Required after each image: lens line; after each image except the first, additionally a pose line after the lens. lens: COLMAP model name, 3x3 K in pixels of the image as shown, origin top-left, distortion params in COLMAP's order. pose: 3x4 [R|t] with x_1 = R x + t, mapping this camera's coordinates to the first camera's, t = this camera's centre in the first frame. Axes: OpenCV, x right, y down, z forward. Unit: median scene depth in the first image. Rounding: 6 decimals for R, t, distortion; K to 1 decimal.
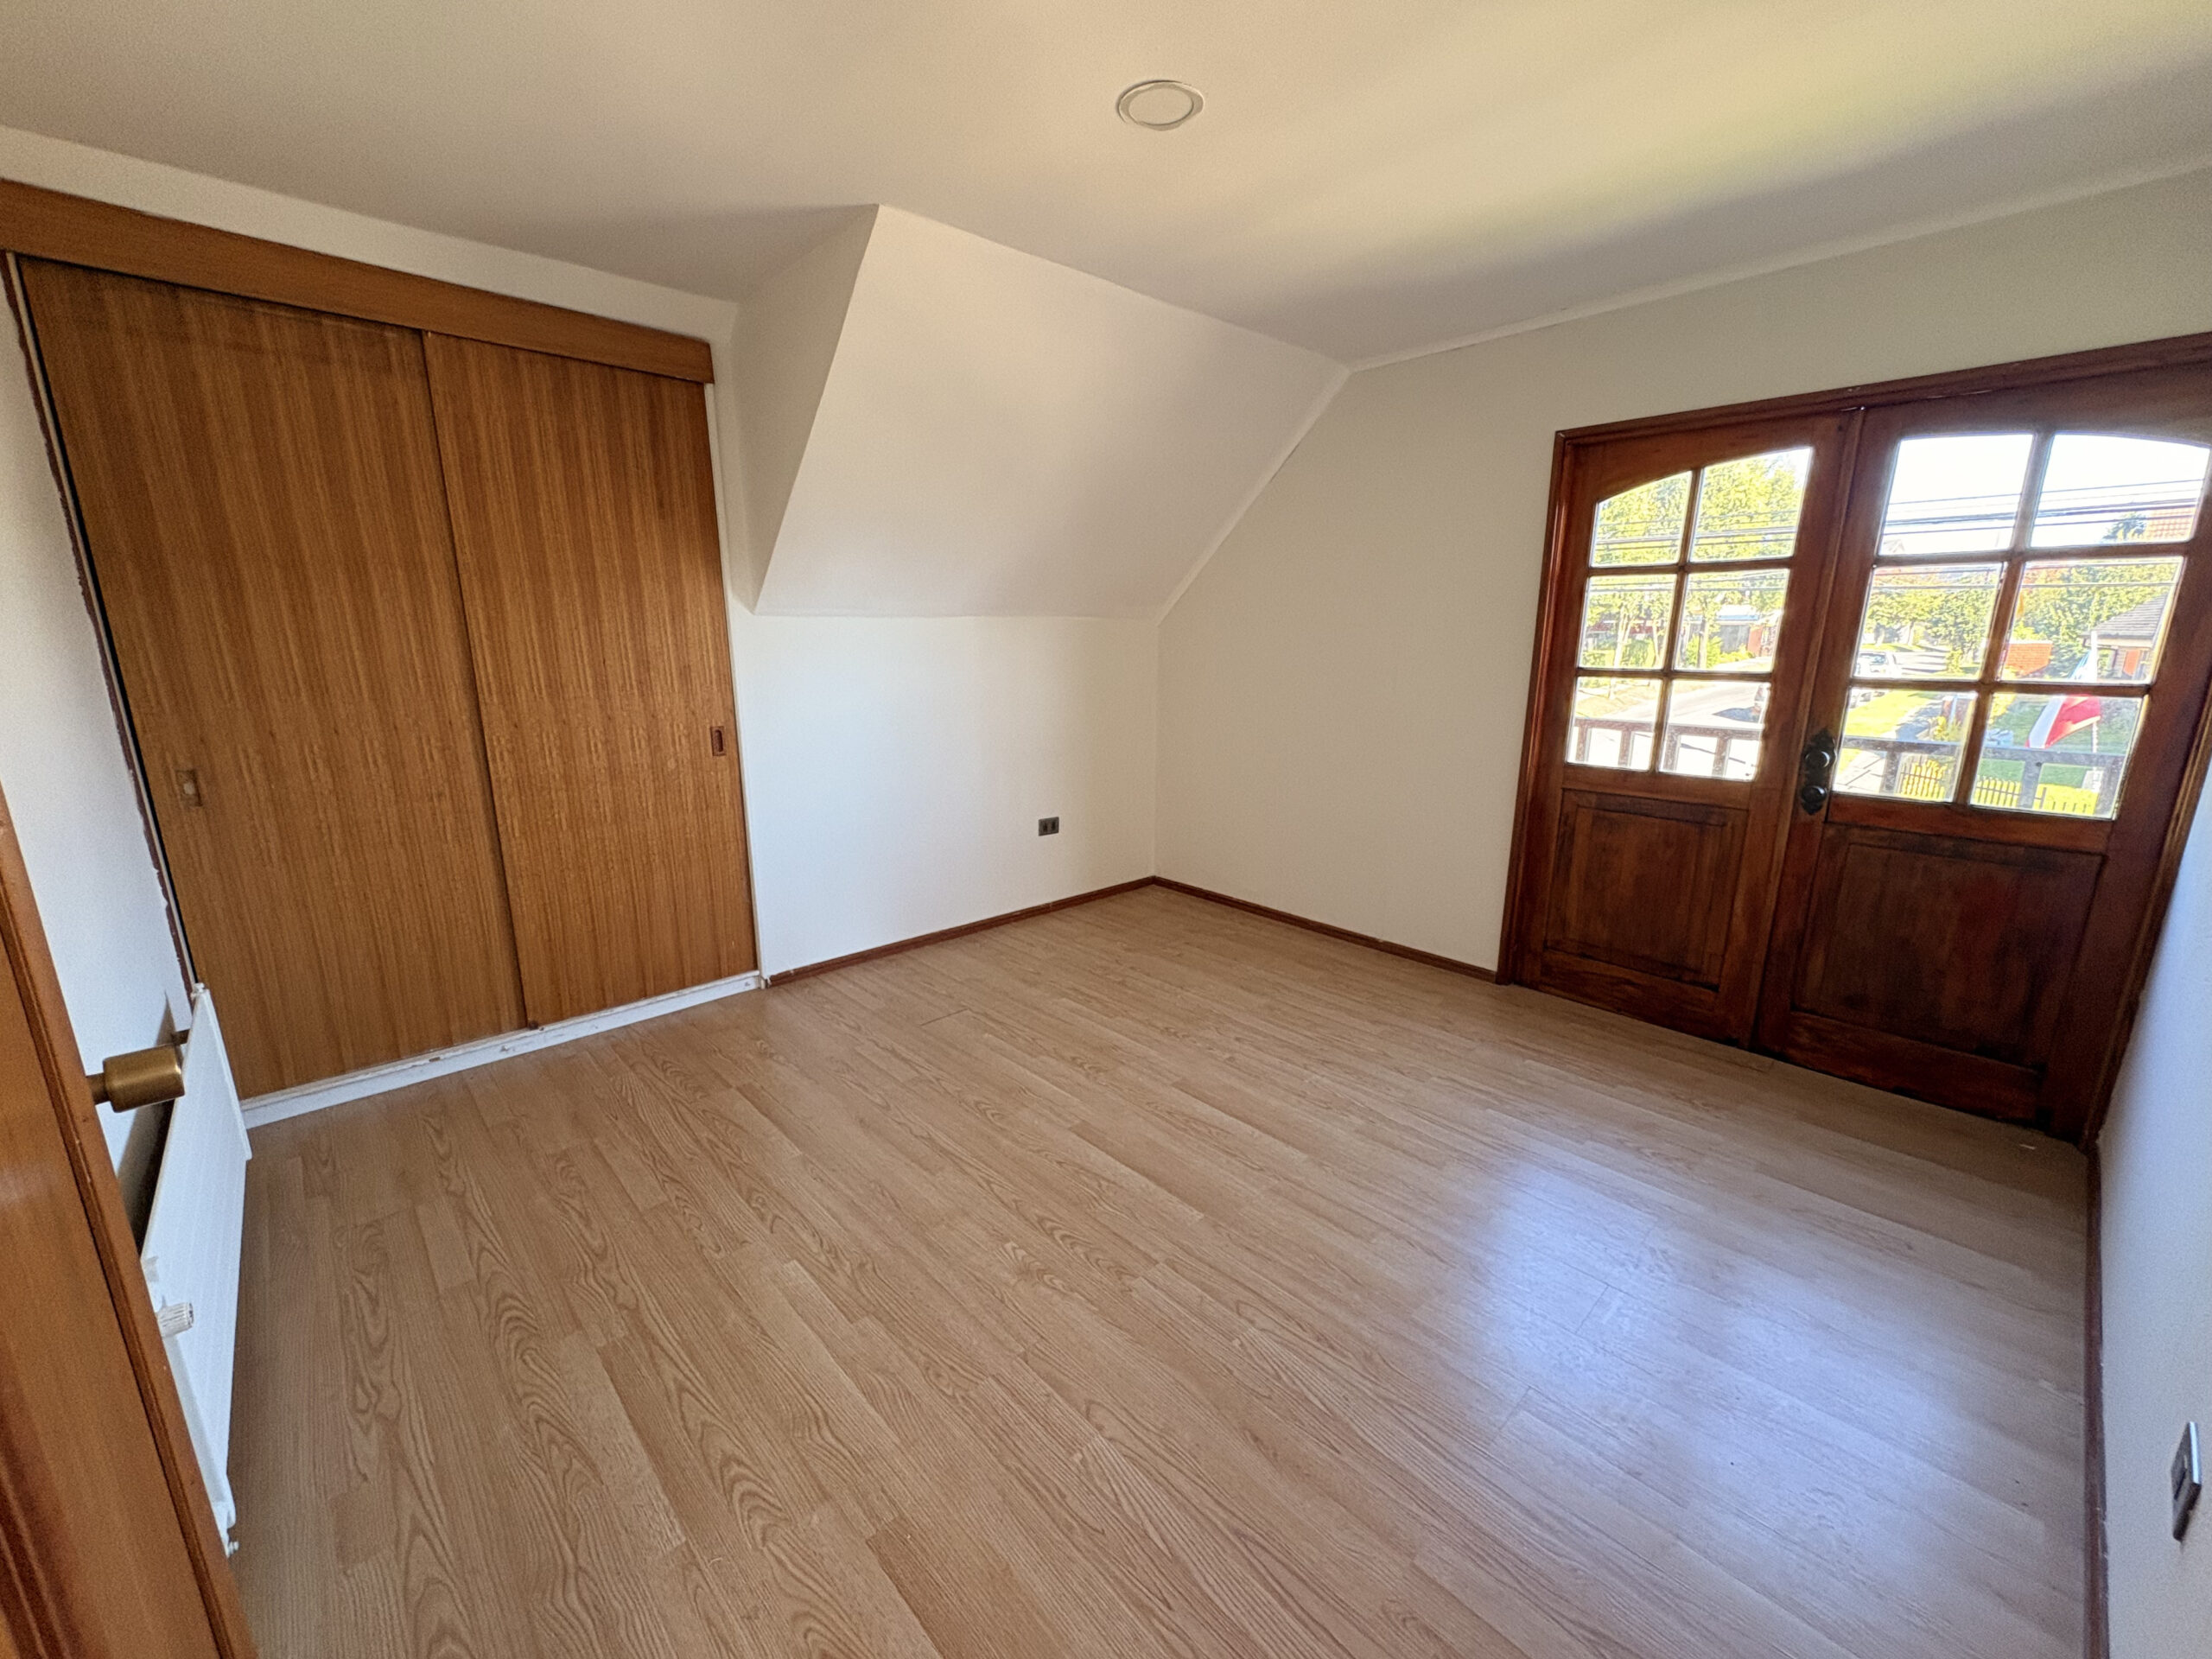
lens RADIAL K [[876.9, 0, 1115.0], [0, 876.9, 827.9], [0, 0, 1]] dist [0.000883, 0.000380]
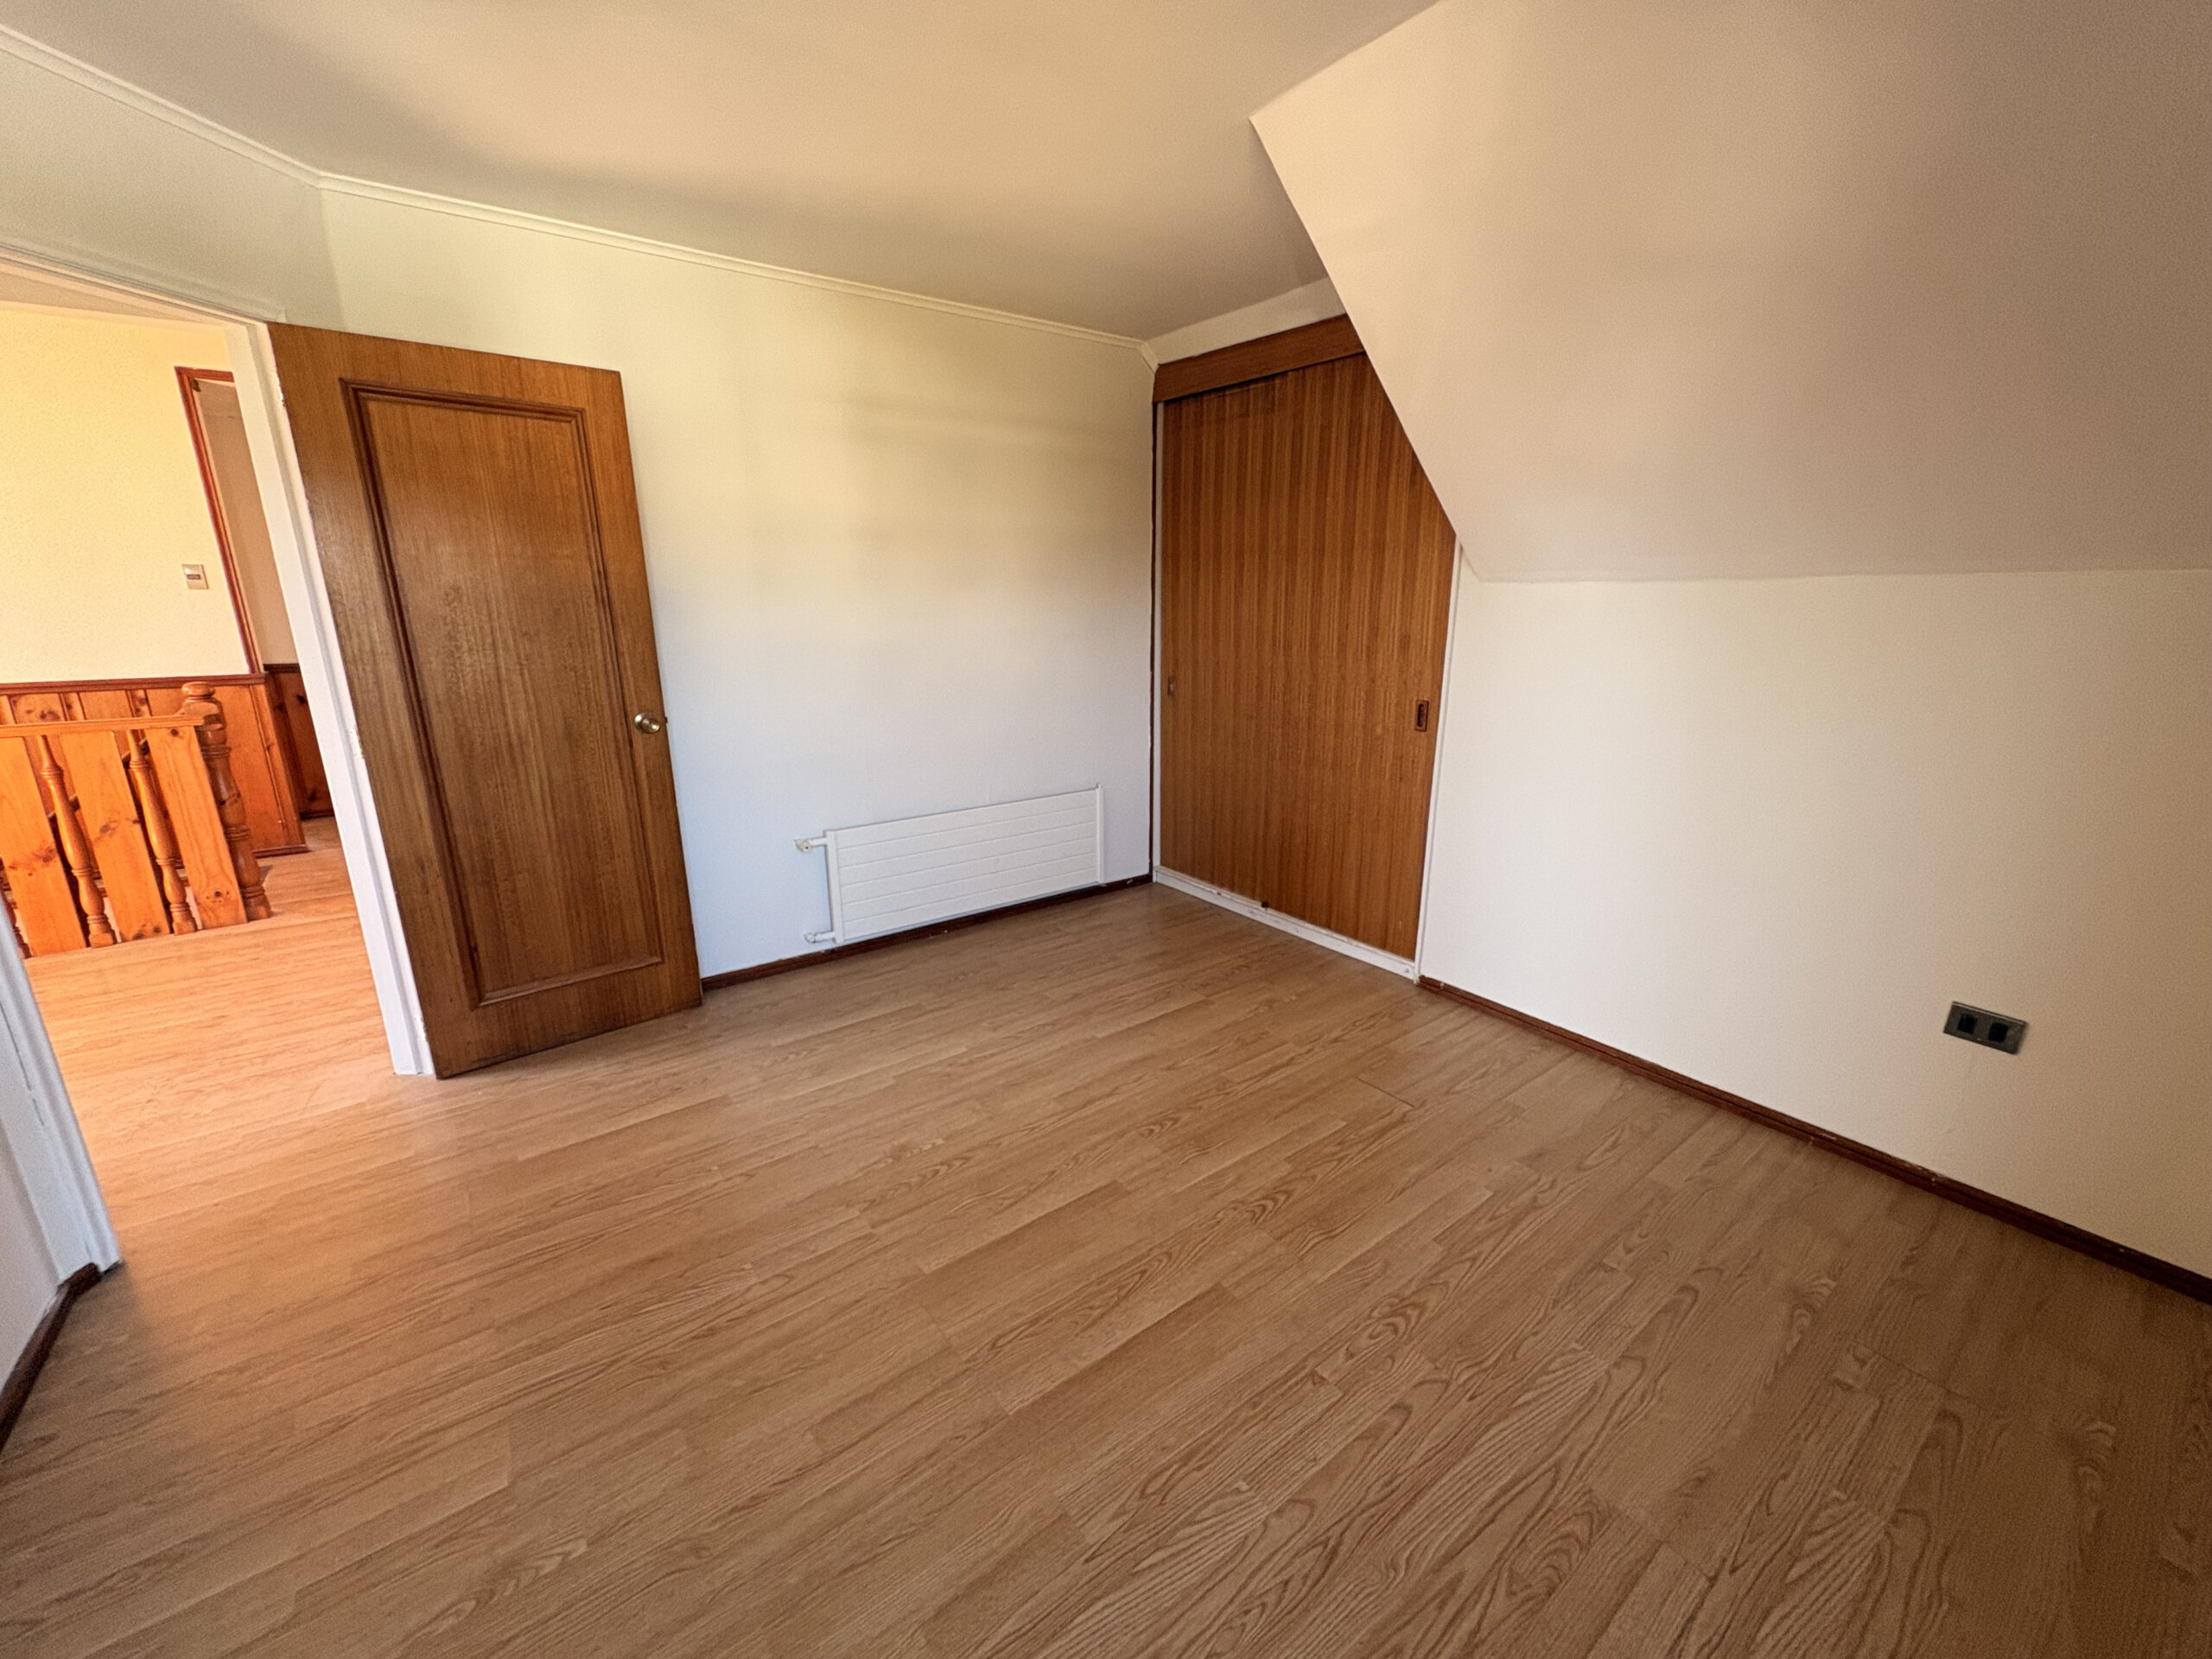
lens RADIAL K [[876.9, 0, 1089.3], [0, 876.9, 825.6], [0, 0, 1]] dist [0.000883, 0.000380]
pose [[-0.117454, 0.255407, -0.959673, 0.580075], [-0.218985, 0.935913, 0.275885, -0.183839], [0.968633, 0.242557, -0.053996, 0.783185]]
